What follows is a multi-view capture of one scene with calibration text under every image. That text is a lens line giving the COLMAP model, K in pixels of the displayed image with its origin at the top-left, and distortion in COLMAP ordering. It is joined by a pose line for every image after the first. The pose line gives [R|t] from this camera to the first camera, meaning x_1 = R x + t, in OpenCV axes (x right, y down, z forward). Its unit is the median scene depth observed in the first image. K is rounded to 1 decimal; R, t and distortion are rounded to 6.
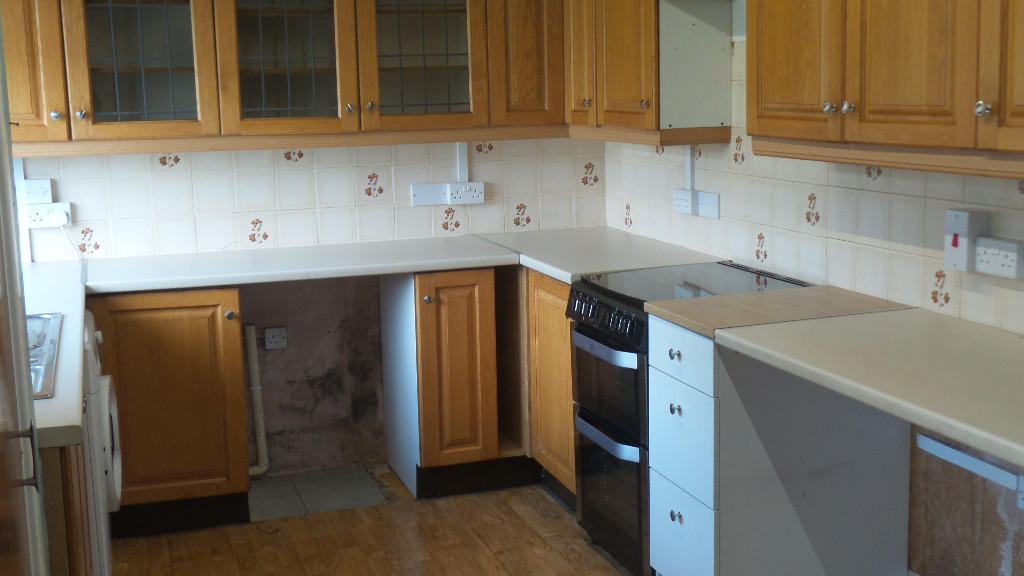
lens RADIAL K [[1241.1, 0, 512.0], [0, 1241.1, 288.0], [0, 0, 1]] dist [-0.009253, -0.015047]
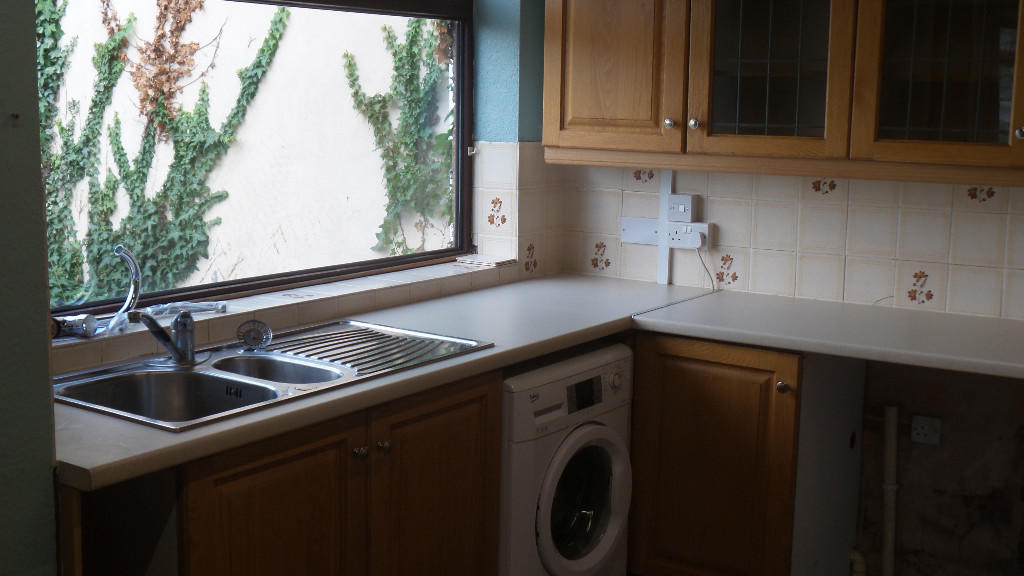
lens RADIAL K [[1241.1, 0, 512.0], [0, 1241.1, 288.0], [0, 0, 1]] dist [-0.009253, -0.015047]
pose [[0.620339, 0.145420, -0.770735, 0.247491], [-0.153244, 0.986195, 0.062731, -0.059332], [0.769218, 0.079196, 0.634060, 0.347356]]
